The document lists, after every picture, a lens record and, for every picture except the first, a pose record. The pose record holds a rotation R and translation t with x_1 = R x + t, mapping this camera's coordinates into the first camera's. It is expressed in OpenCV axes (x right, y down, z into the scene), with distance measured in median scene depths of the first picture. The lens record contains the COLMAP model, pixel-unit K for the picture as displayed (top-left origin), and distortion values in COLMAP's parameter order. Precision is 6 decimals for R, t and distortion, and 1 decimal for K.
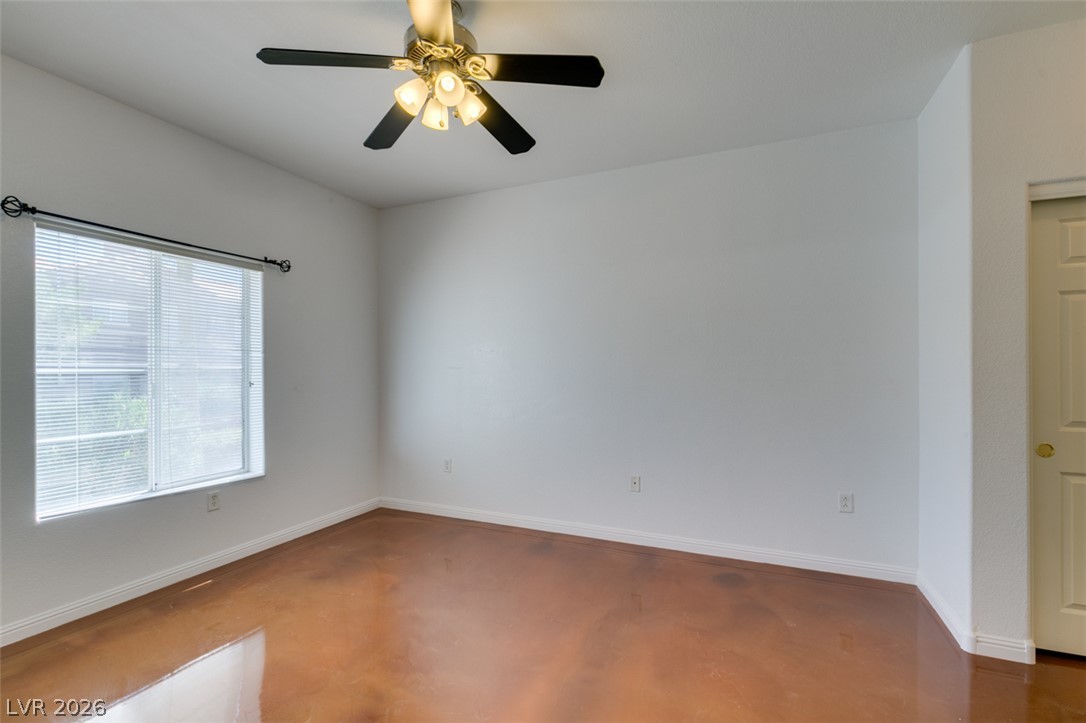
lens RADIAL K [[490.2, 0, 539.3], [0, 490.2, 366.5], [0, 0, 1]] dist [-0.000065, -0.000621]
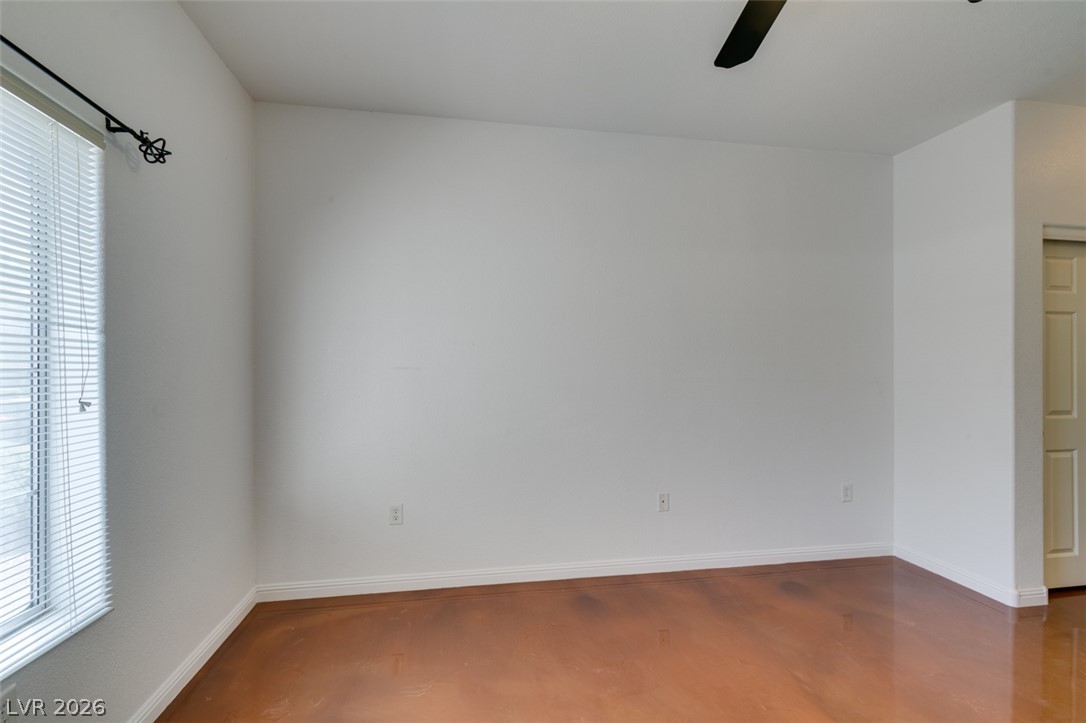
lens RADIAL K [[490.2, 0, 539.3], [0, 490.2, 366.5], [0, 0, 1]] dist [-0.000065, -0.000621]
pose [[0.830800, 0.004907, 0.556550, -0.552833], [-0.005904, 0.999983, -0.000003, 0.000536], [-0.556540, -0.003284, 0.830814, 0.473662]]
